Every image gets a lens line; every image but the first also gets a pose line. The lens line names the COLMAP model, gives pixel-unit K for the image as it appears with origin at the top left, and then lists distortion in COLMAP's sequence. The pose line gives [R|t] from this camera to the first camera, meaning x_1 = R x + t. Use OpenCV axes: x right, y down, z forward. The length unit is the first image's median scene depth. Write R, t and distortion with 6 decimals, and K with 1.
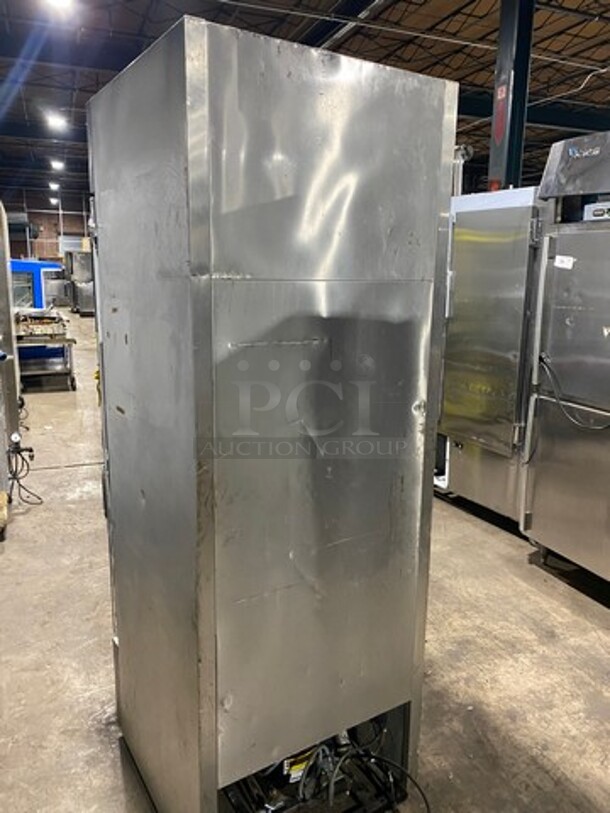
lens RADIAL K [[621.2, 0, 305.0], [0, 621.2, 406.5], [0, 0, 1]] dist [0.005812, -0.000732]
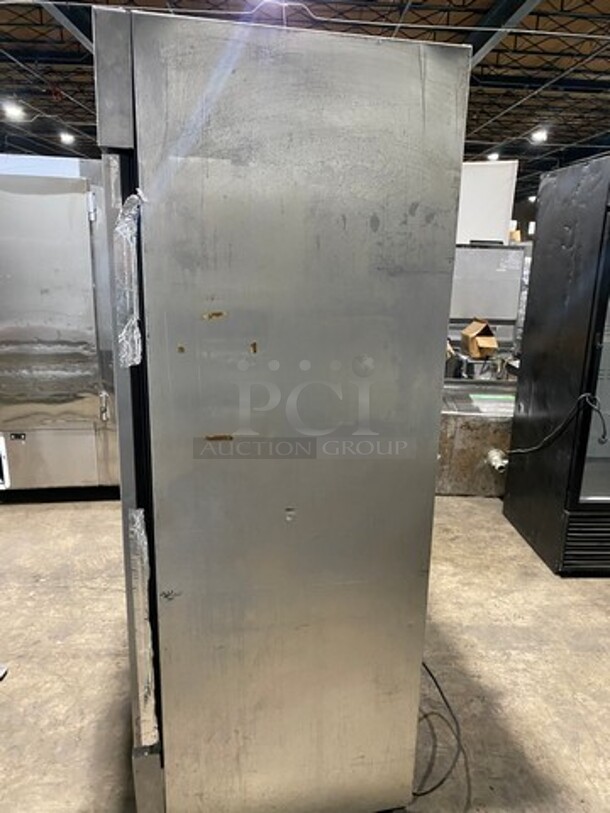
lens RADIAL K [[621.2, 0, 305.0], [0, 621.2, 406.5], [0, 0, 1]] dist [0.005812, -0.000732]
pose [[0.341566, -0.238351, 0.909132, -0.469764], [0.173229, 0.966702, 0.188361, -0.084997], [-0.923756, 0.093151, 0.371482, 0.299248]]
